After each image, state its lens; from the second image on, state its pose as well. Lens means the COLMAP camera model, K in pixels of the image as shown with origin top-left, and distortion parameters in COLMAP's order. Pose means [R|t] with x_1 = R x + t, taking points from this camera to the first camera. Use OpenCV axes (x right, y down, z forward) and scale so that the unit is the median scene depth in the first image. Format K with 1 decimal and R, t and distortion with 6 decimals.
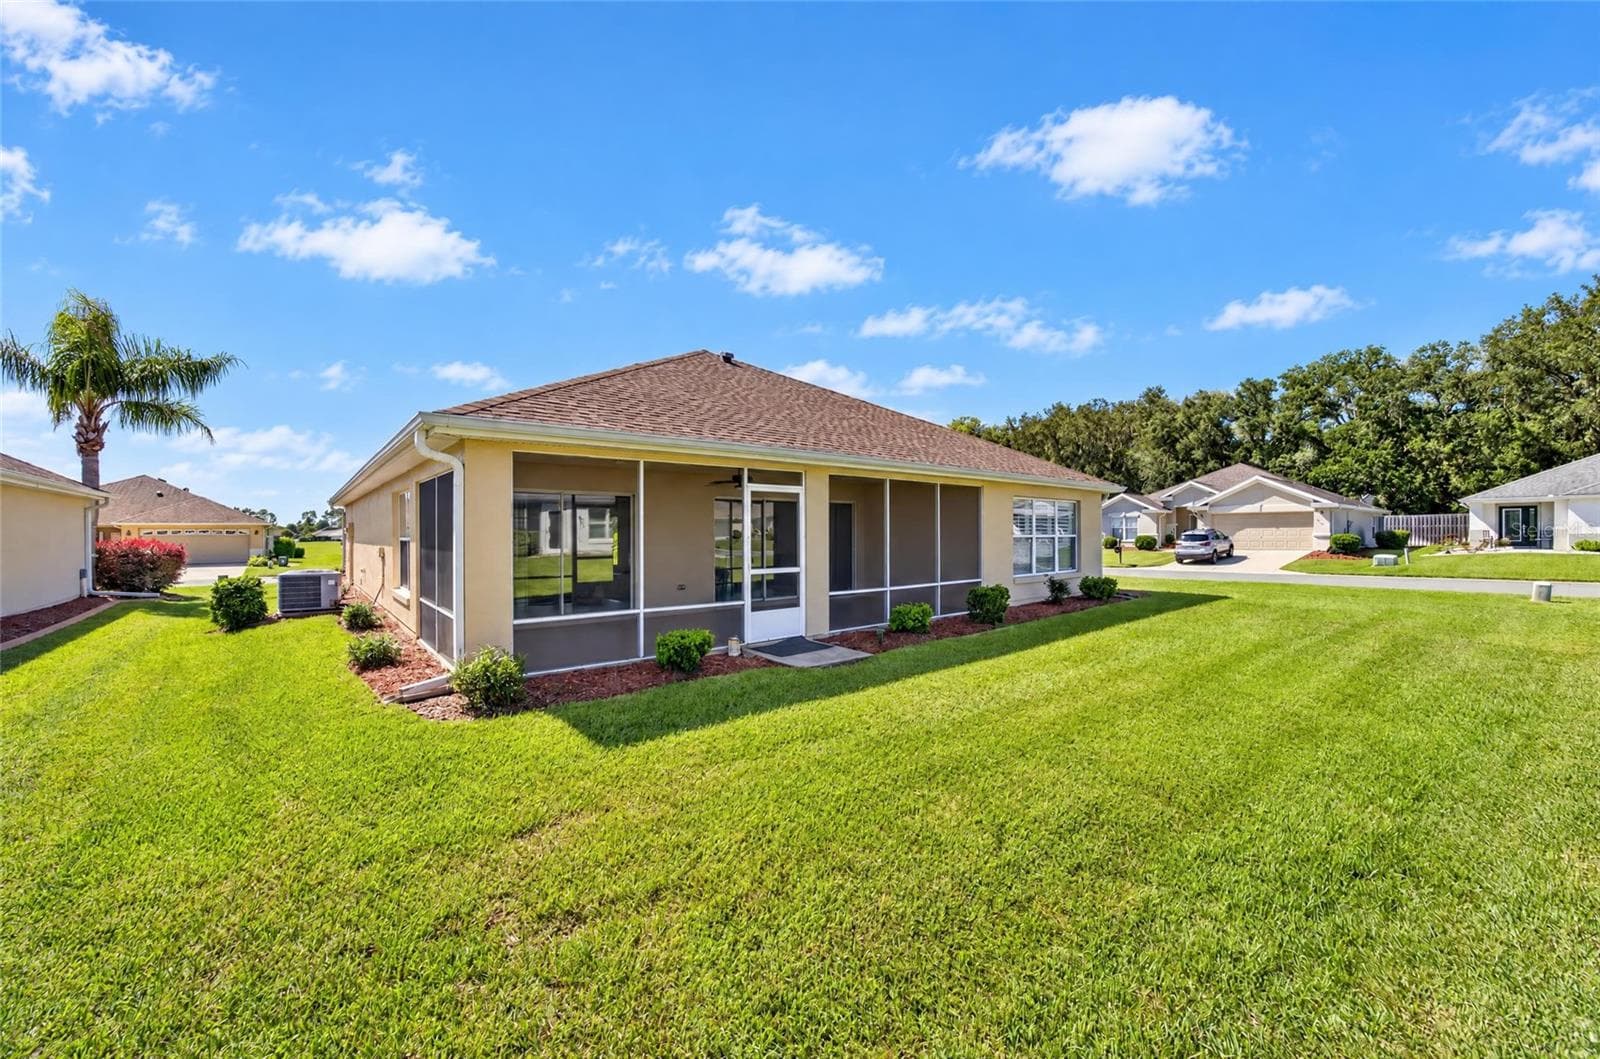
lens RADIAL K [[608.5, 0, 798.7], [0, 608.5, 528.4], [0, 0, 1]] dist [-0.000019, -0.000001]
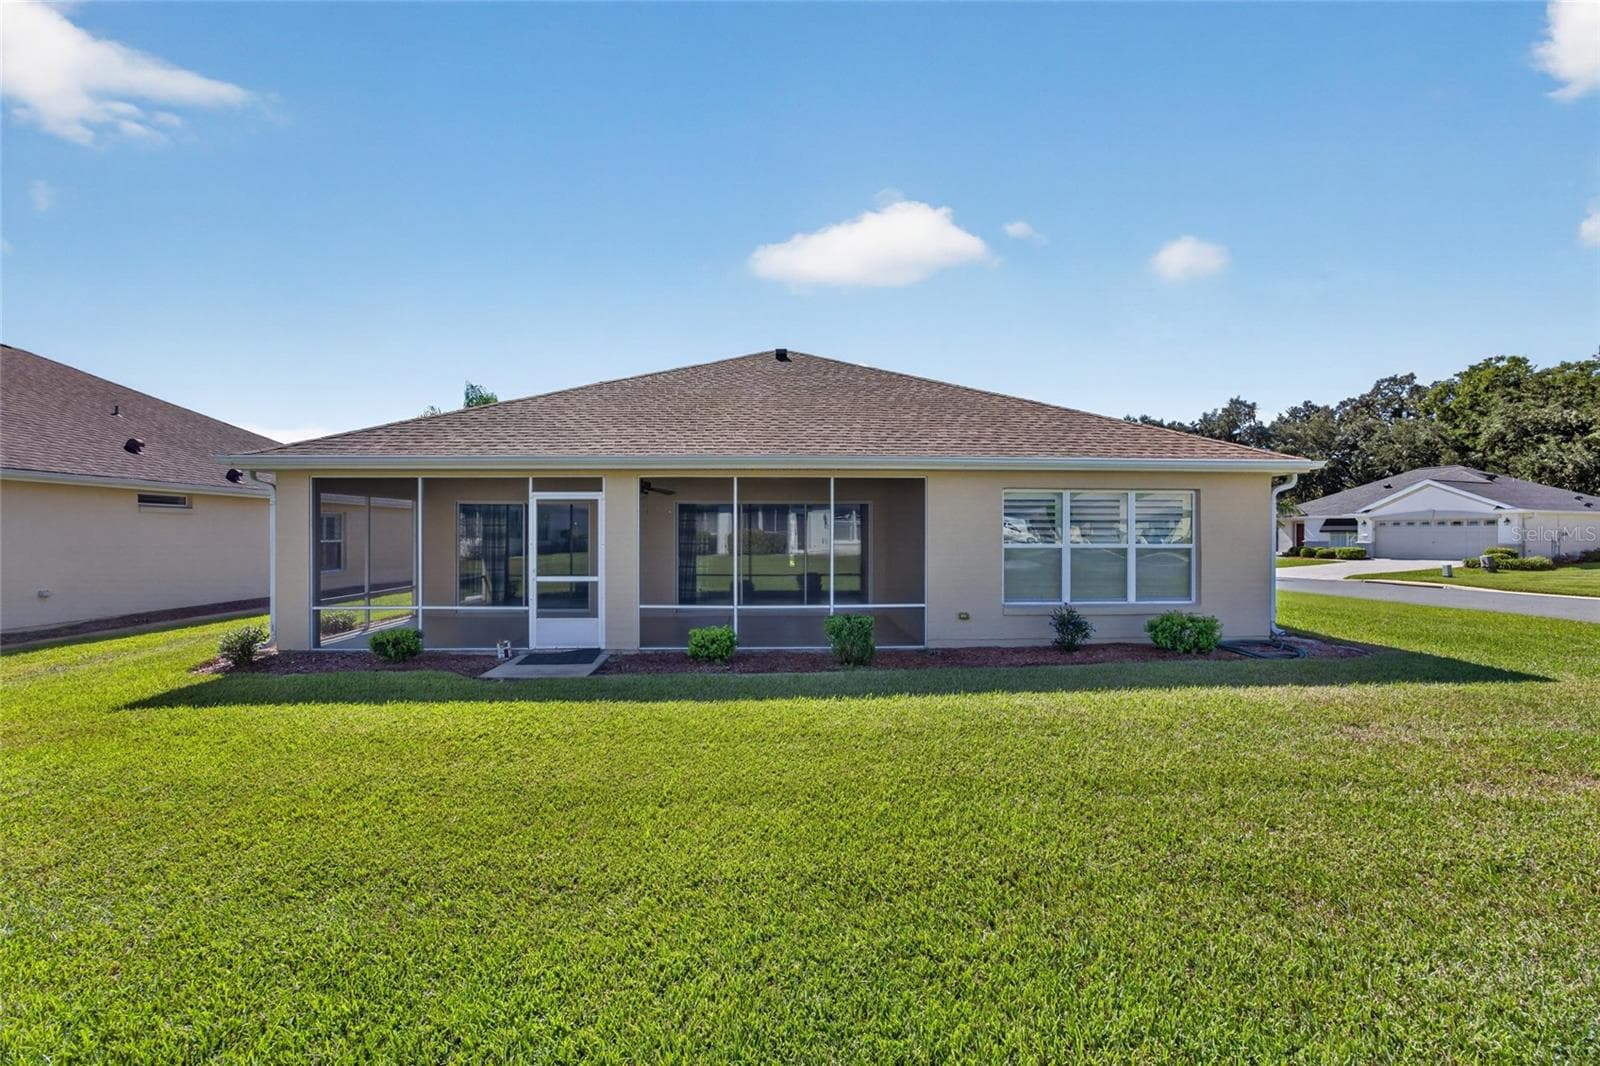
lens RADIAL K [[602.9, 0, 799.3], [0, 602.9, 538.6], [0, 0, 1]] dist [0.002553, 0.000053]
pose [[0.802781, 0.011133, -0.596170, 0.816905], [-0.000855, 0.999846, 0.017519, -0.013131], [0.596273, -0.013554, 0.802667, 0.429820]]
